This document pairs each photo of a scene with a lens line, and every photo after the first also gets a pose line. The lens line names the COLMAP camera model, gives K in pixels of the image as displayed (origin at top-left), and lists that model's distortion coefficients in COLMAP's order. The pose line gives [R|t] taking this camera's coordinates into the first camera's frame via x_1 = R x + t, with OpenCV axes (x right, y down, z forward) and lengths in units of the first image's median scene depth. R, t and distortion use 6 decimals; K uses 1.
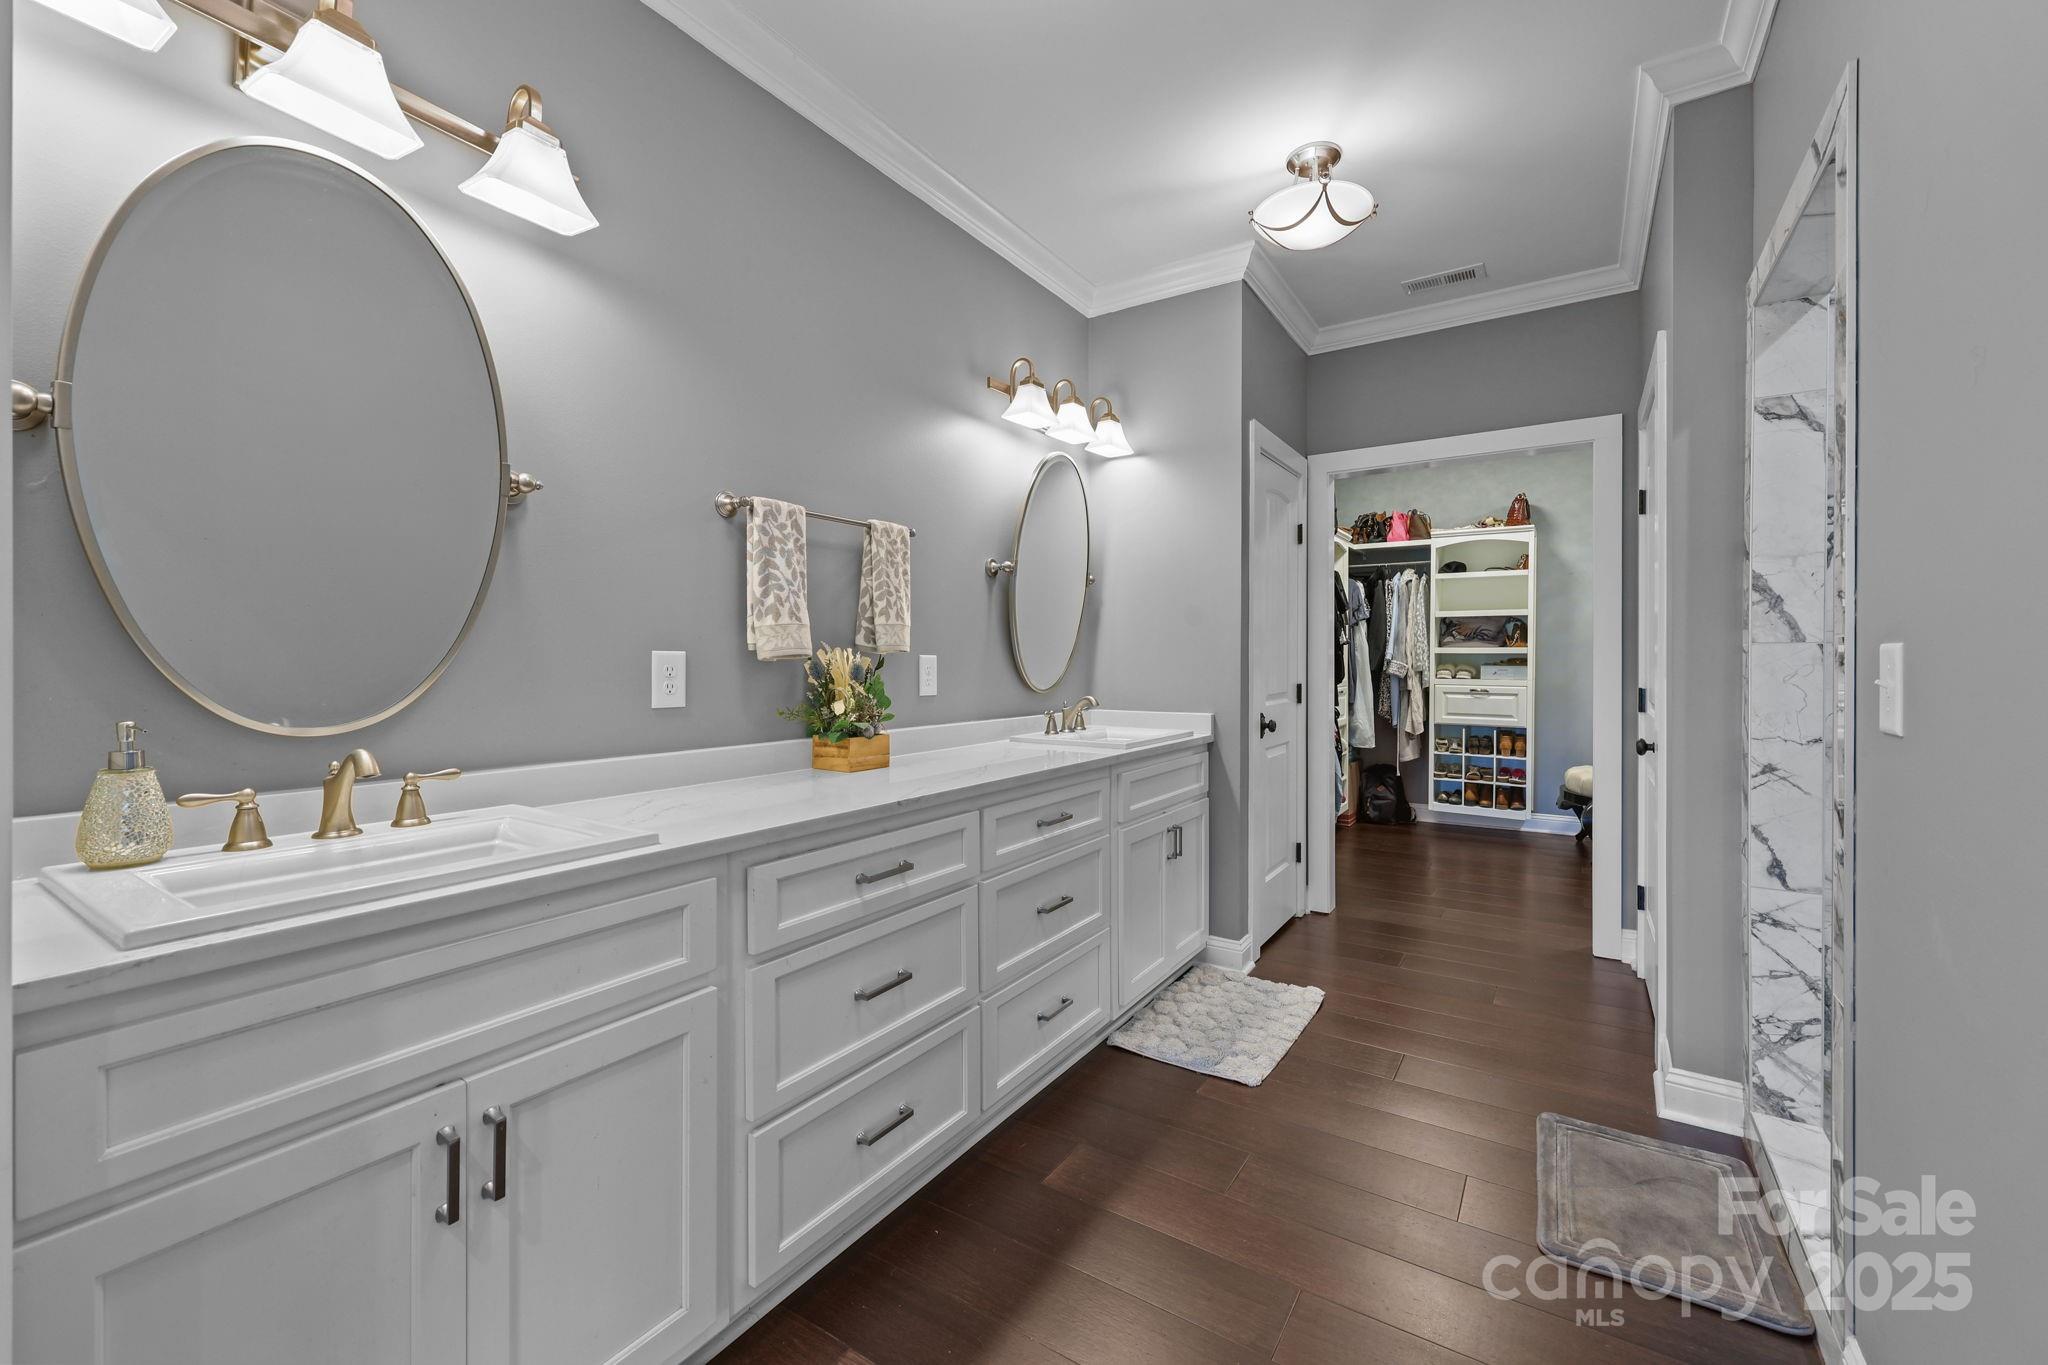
lens RADIAL K [[833.1, 0, 1029.3], [0, 833.1, 658.8], [0, 0, 1]] dist [-0.001454, -0.000142]
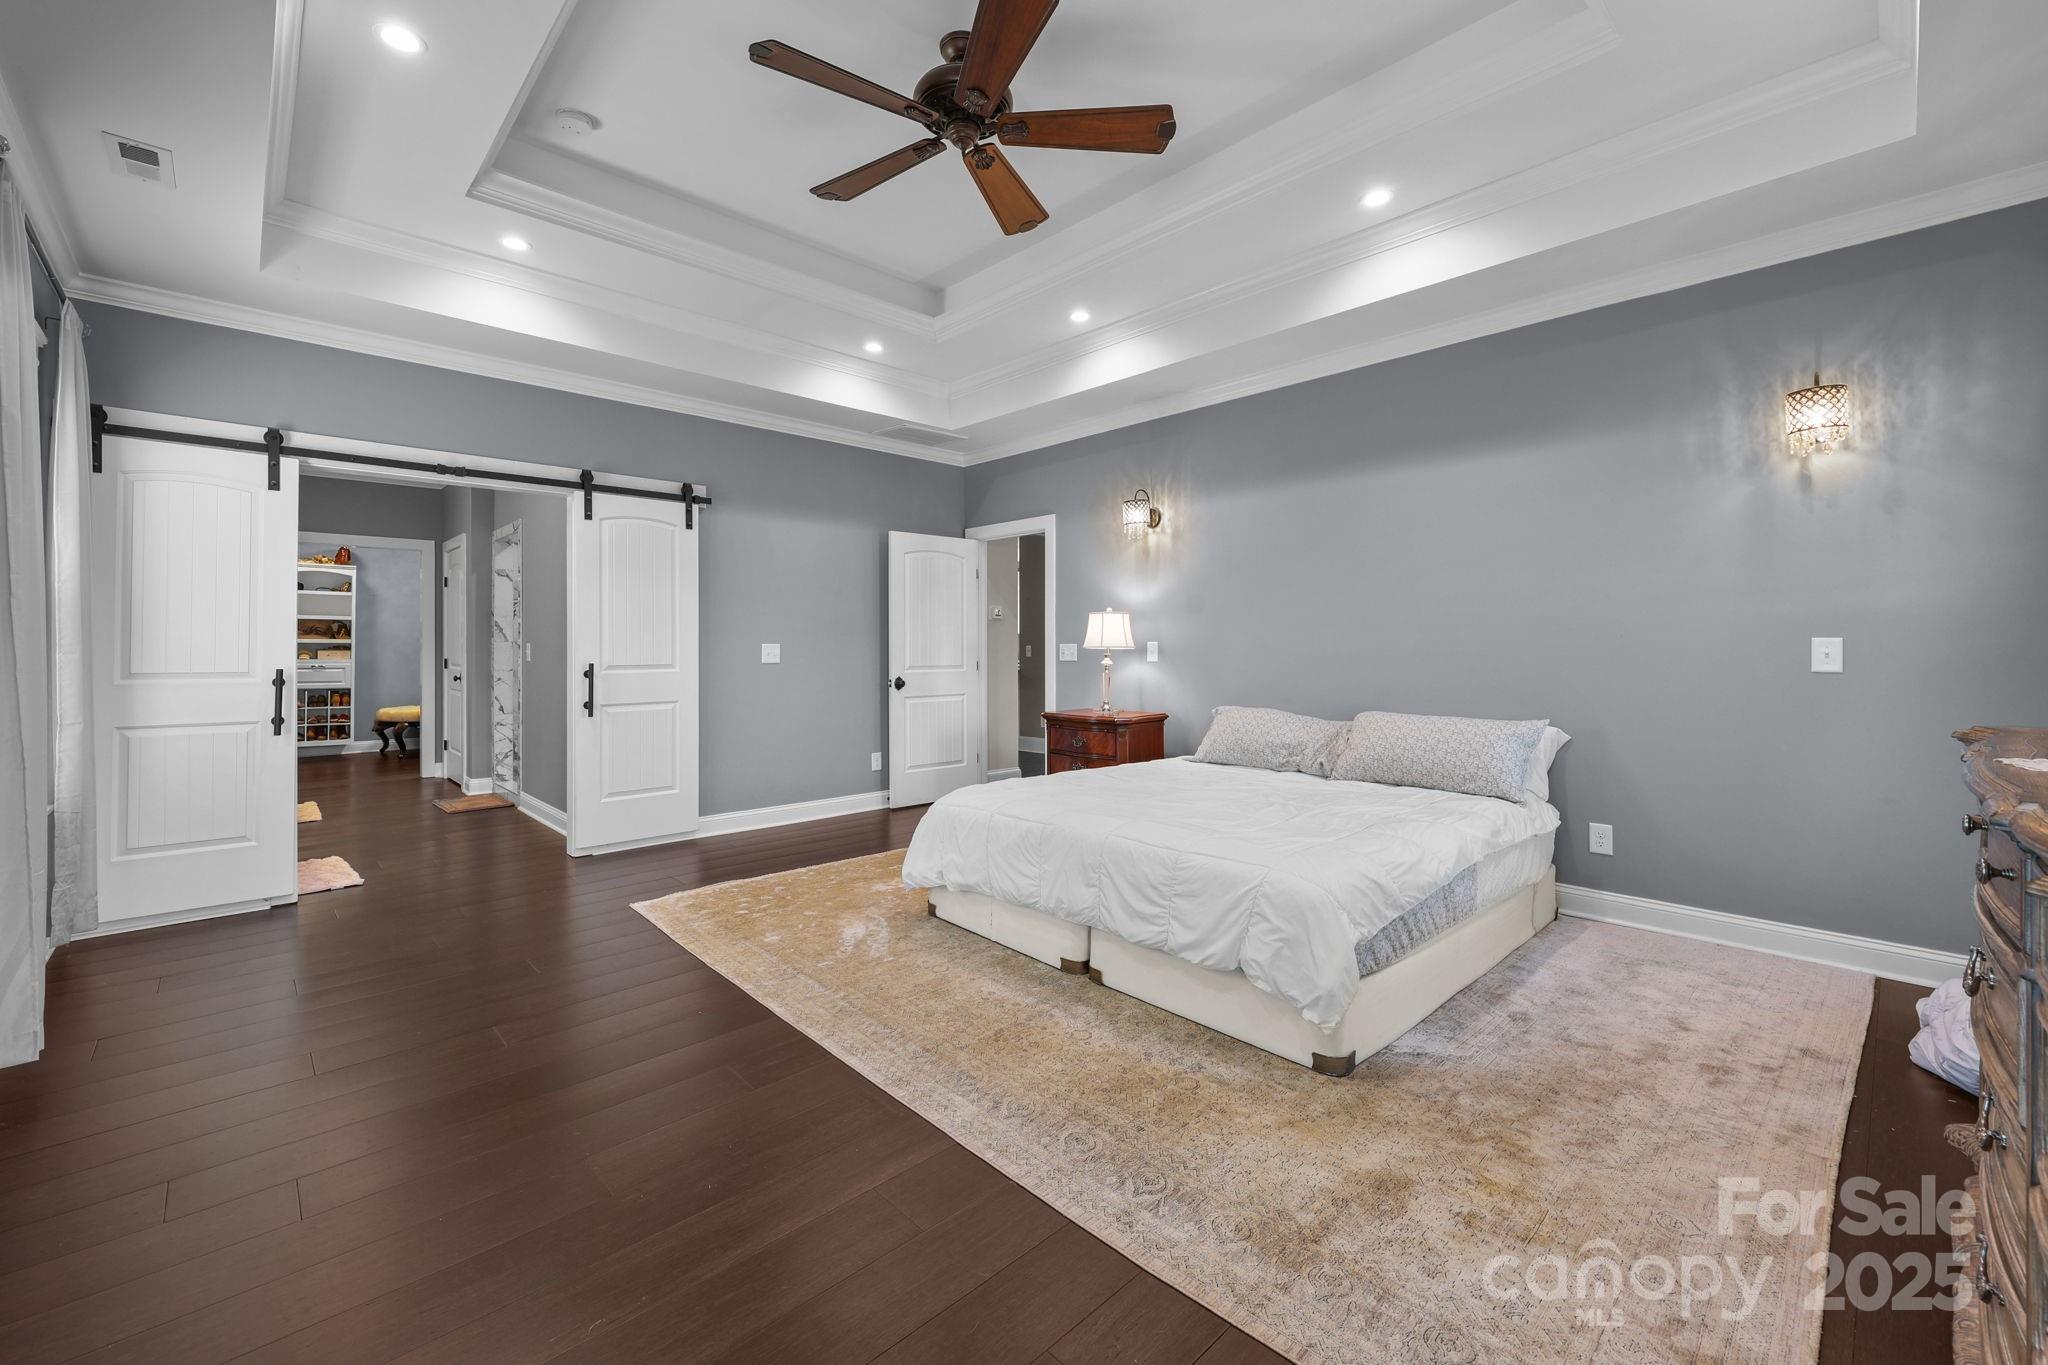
lens RADIAL K [[833.1, 0, 1029.3], [0, 833.1, 658.8], [0, 0, 1]] dist [-0.001454, -0.000142]
pose [[0.229009, -0.009454, 0.973378, -0.697207], [-0.003776, 0.999937, 0.010600, 0.002089], [-0.973417, -0.006103, 0.228959, -0.683188]]
